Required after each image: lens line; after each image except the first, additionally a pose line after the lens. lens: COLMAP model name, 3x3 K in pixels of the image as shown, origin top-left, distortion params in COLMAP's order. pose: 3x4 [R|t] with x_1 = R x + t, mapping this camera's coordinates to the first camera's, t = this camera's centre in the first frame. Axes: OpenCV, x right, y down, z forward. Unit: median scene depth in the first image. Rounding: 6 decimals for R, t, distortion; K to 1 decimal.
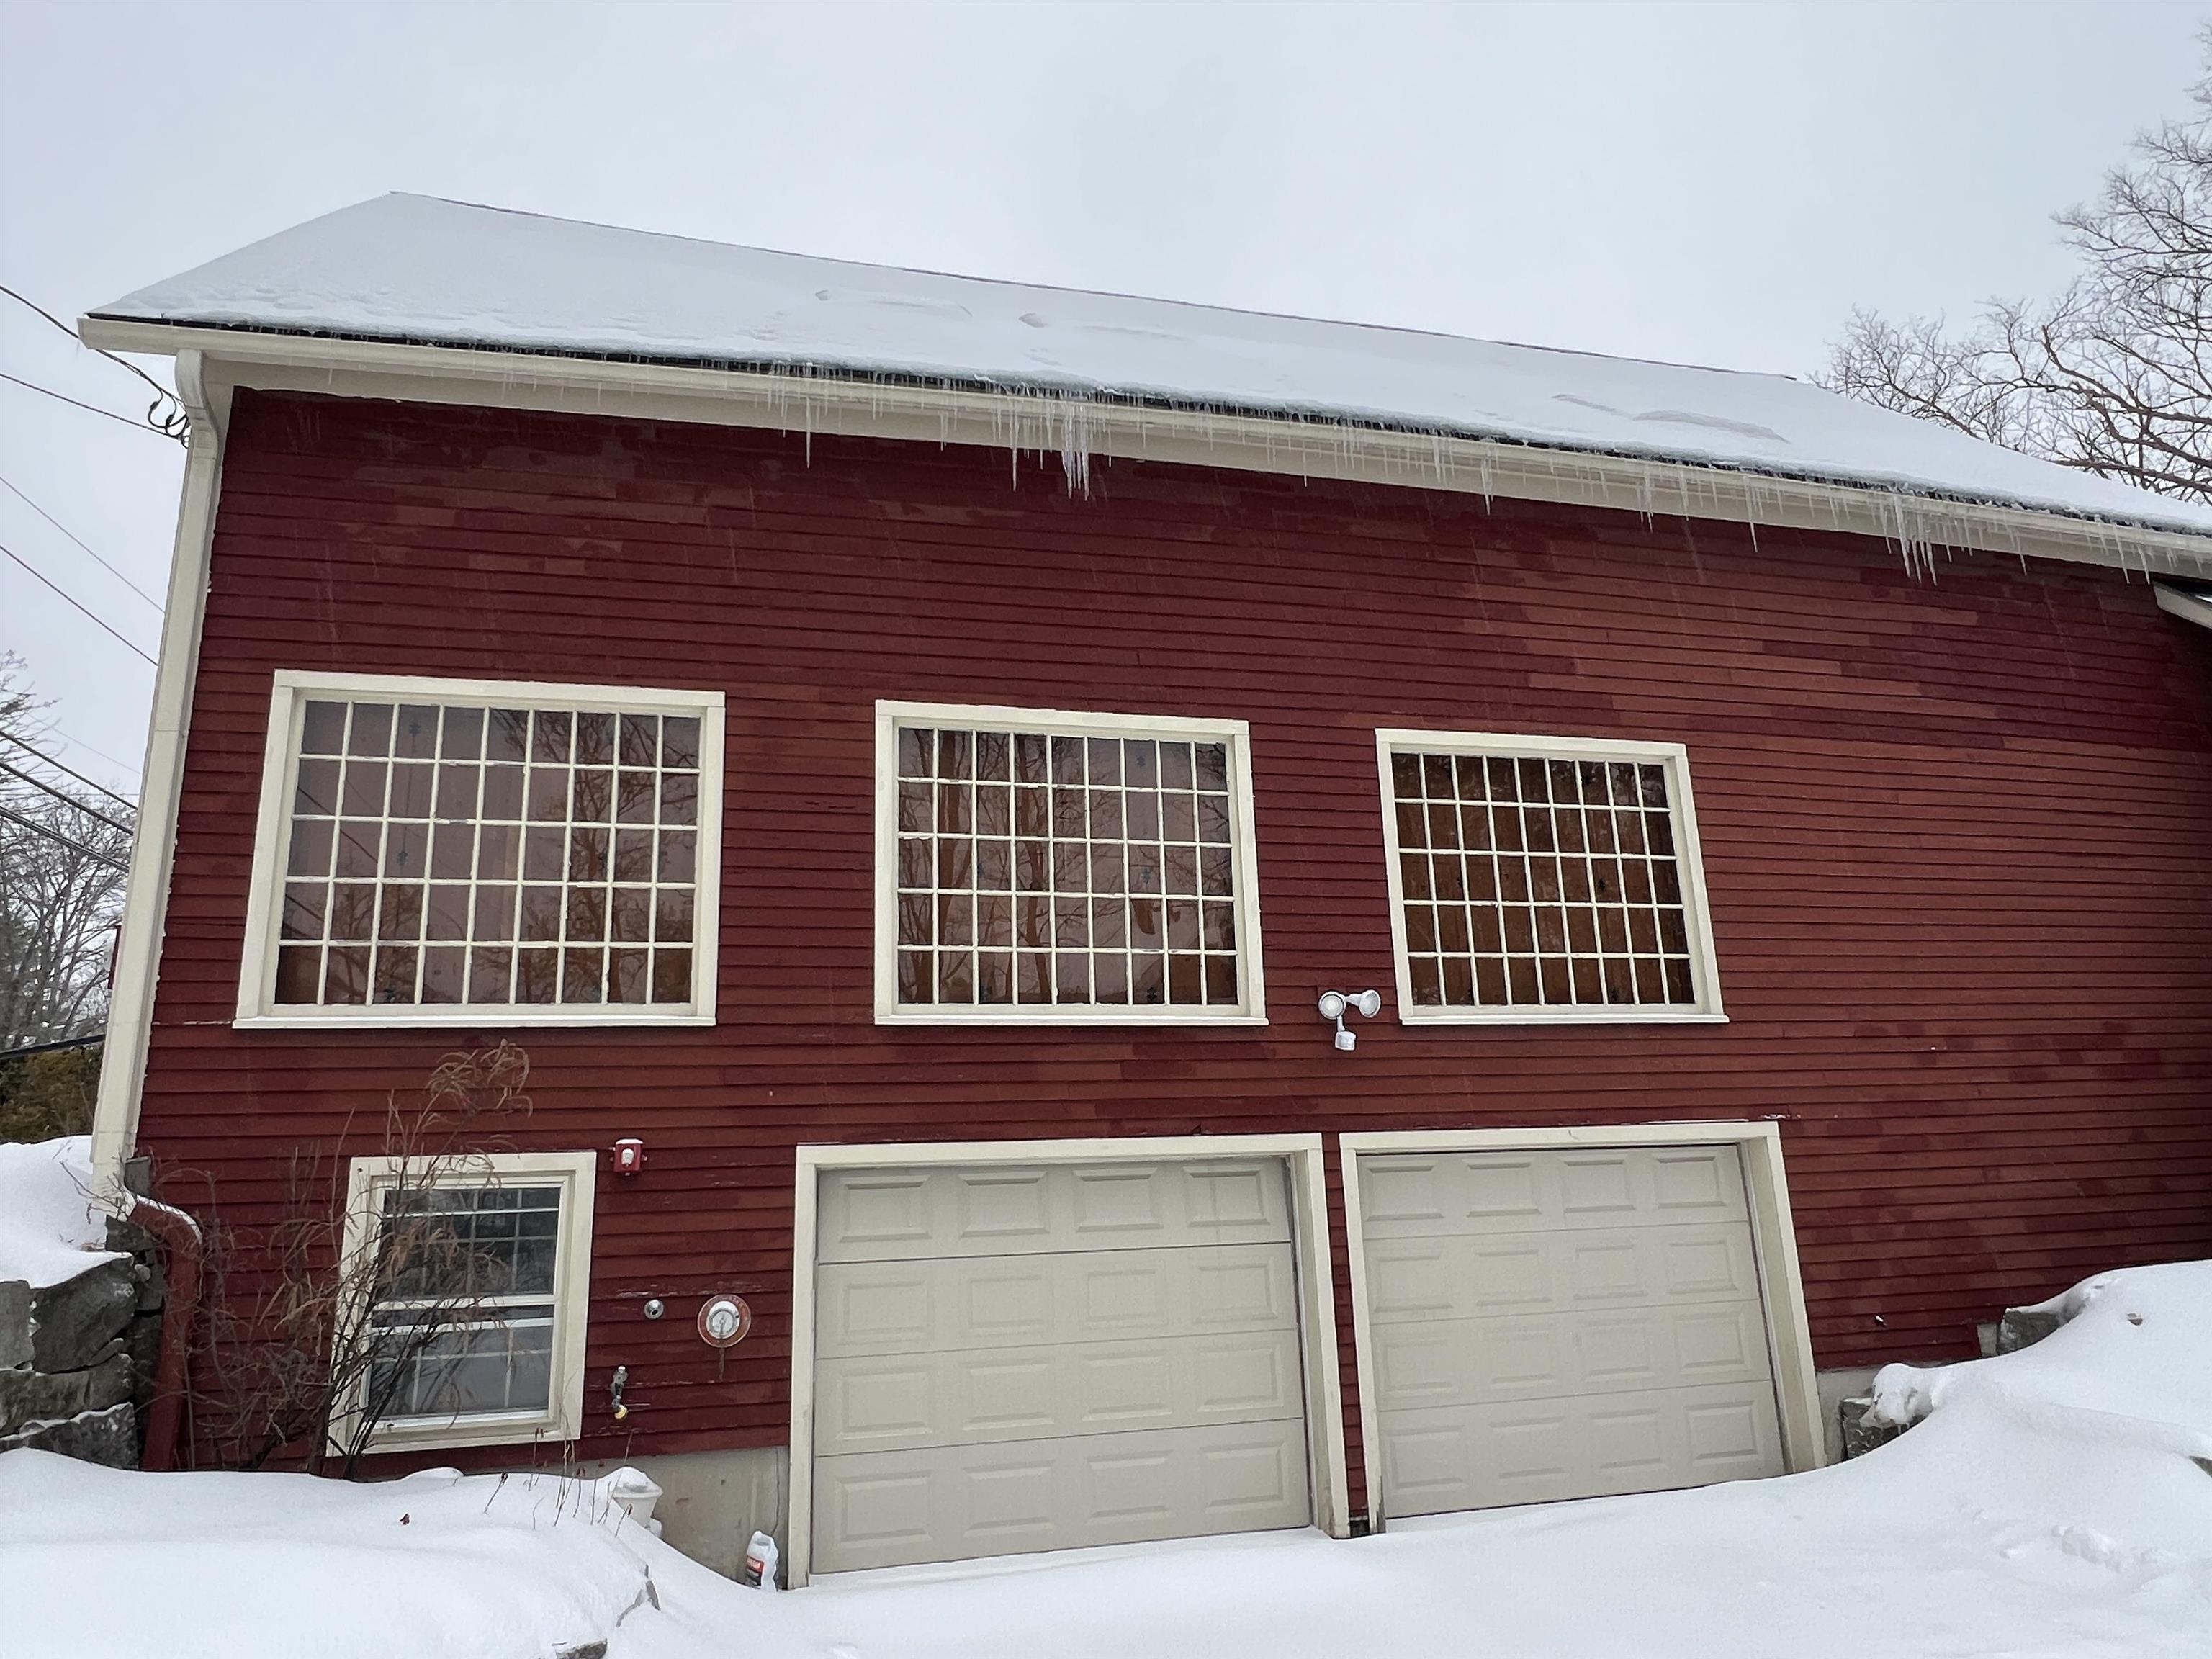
lens RADIAL K [[1366.4, 0, 1096.3], [0, 1366.4, 841.3], [0, 0, 1]] dist [0.003835, -0.008262]
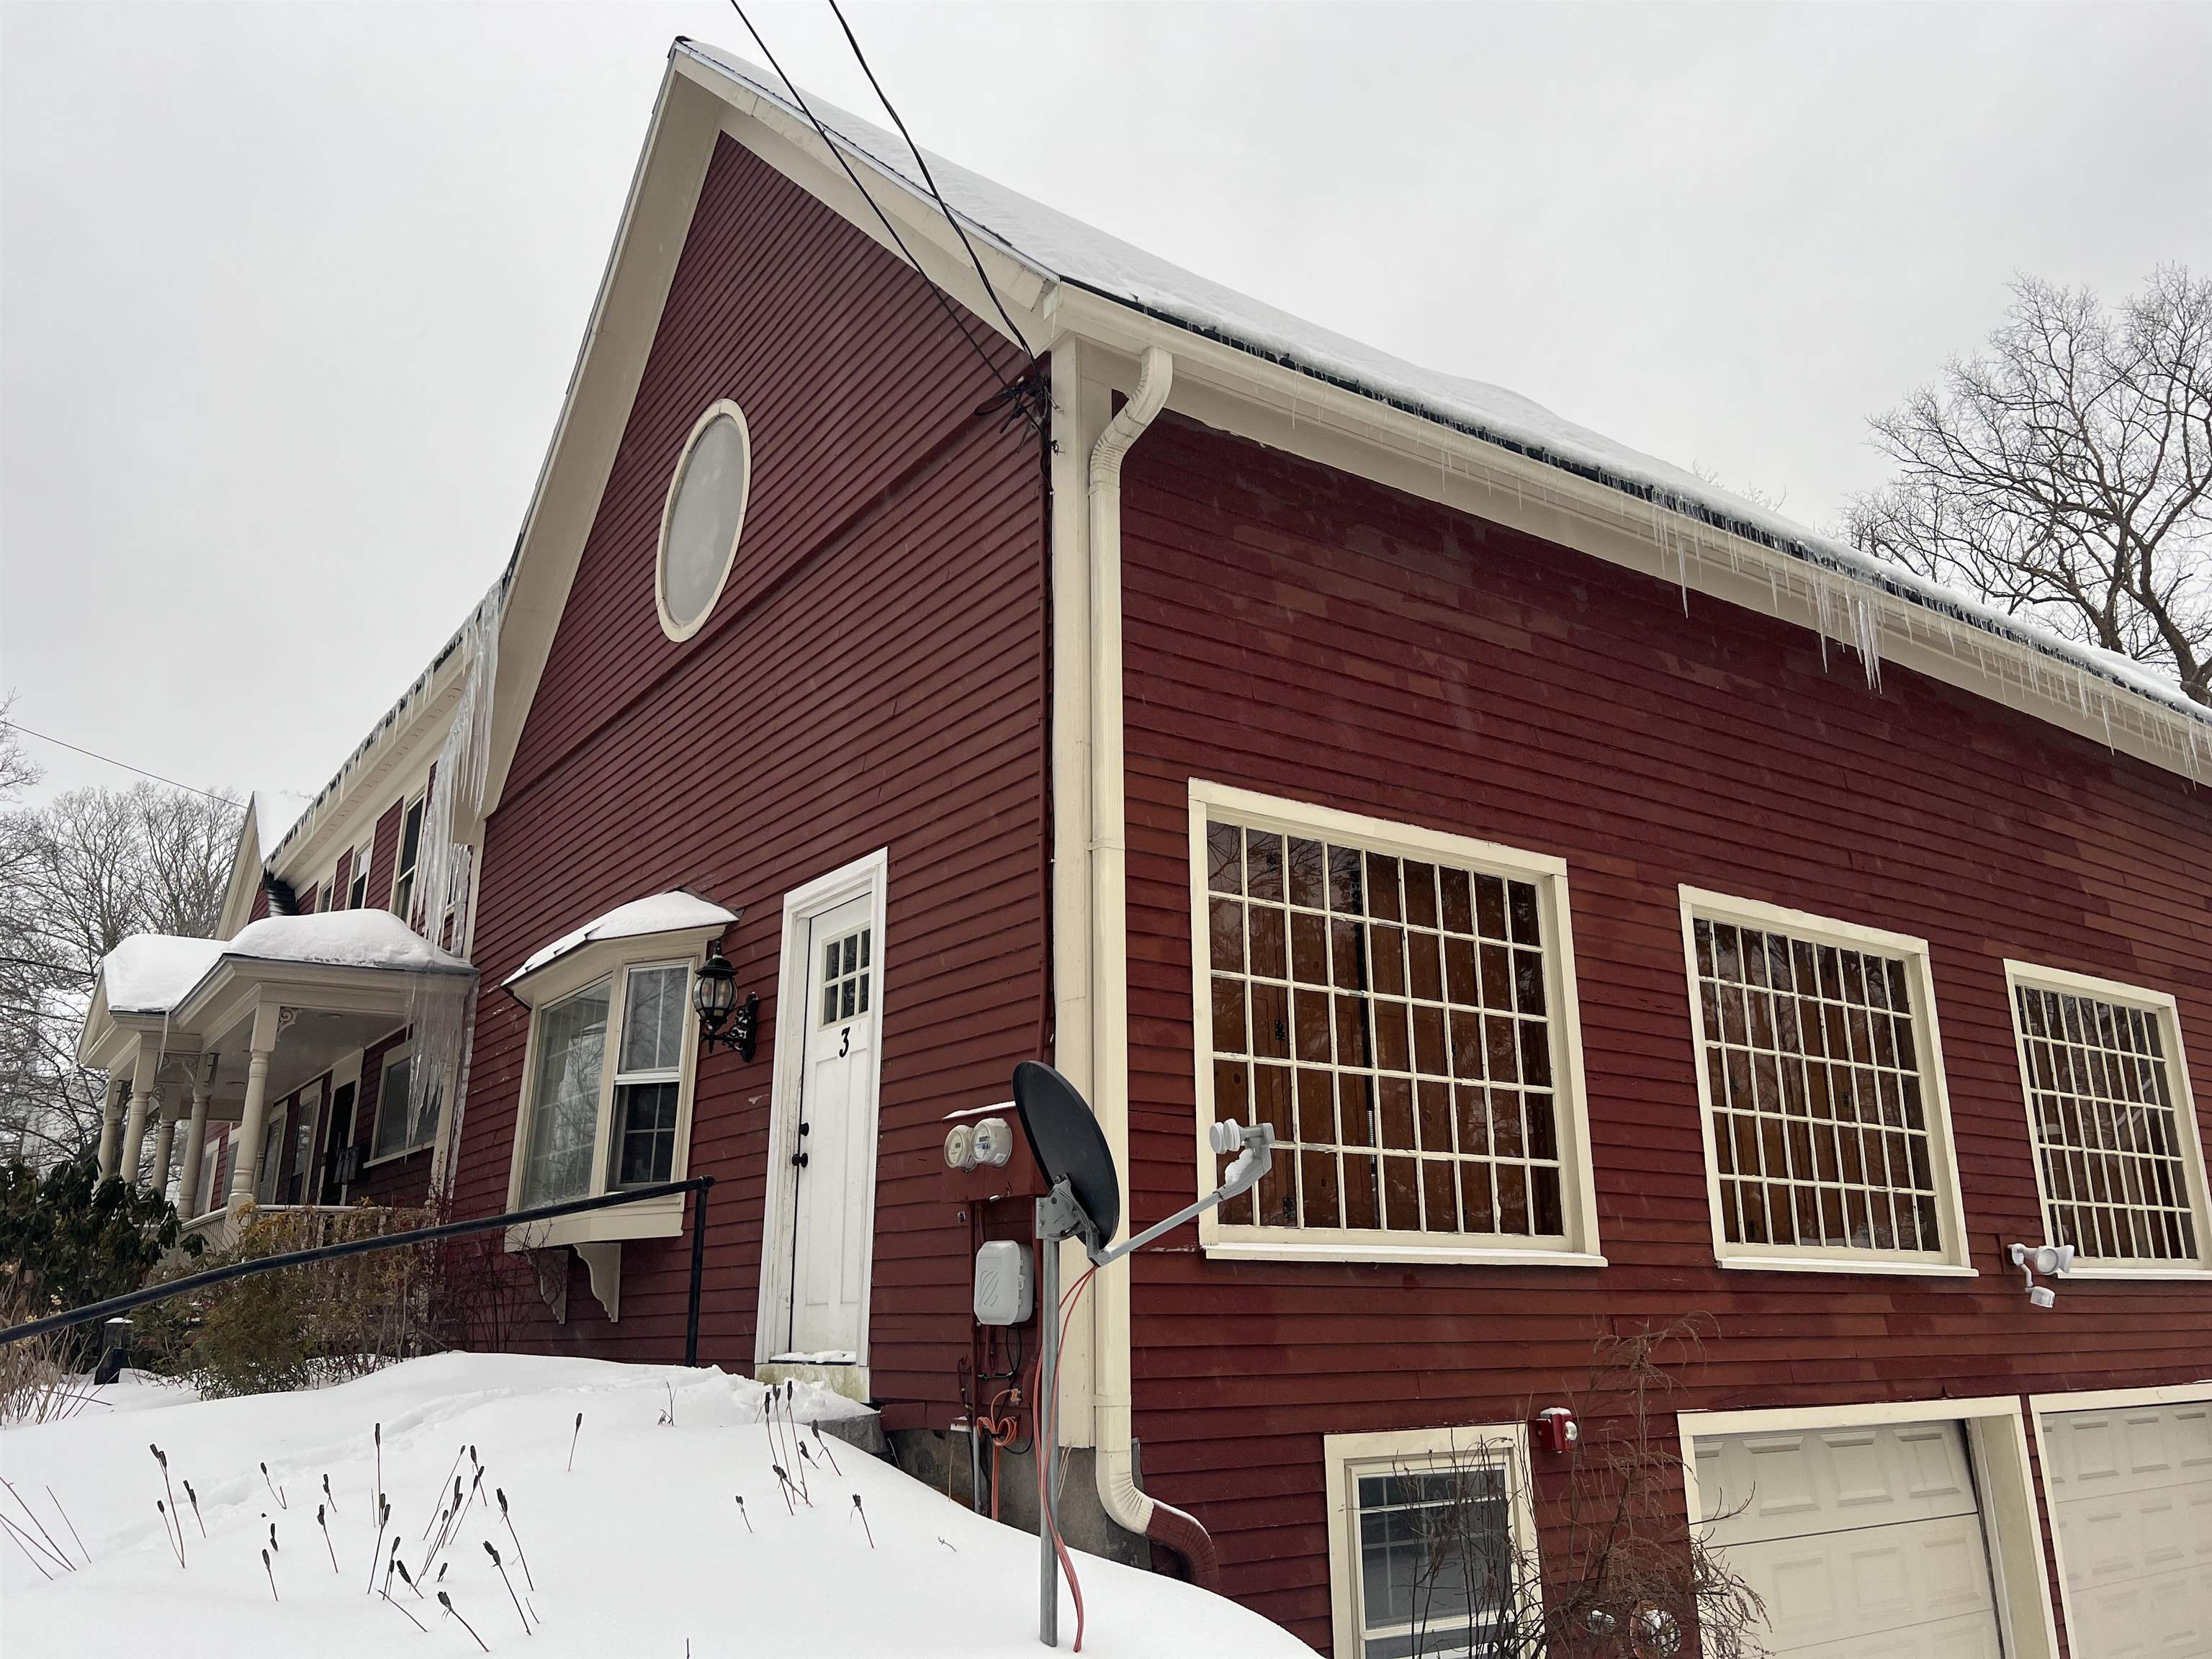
lens RADIAL K [[1642.5, 0, 1105.7], [0, 1642.5, 837.3], [0, 0, 1]] dist [0.048505, -0.052310]
pose [[0.932190, 0.125941, 0.339354, -0.871818], [-0.111260, 0.991827, -0.062461, -0.026629], [-0.344447, 0.020469, 0.938583, 0.137263]]
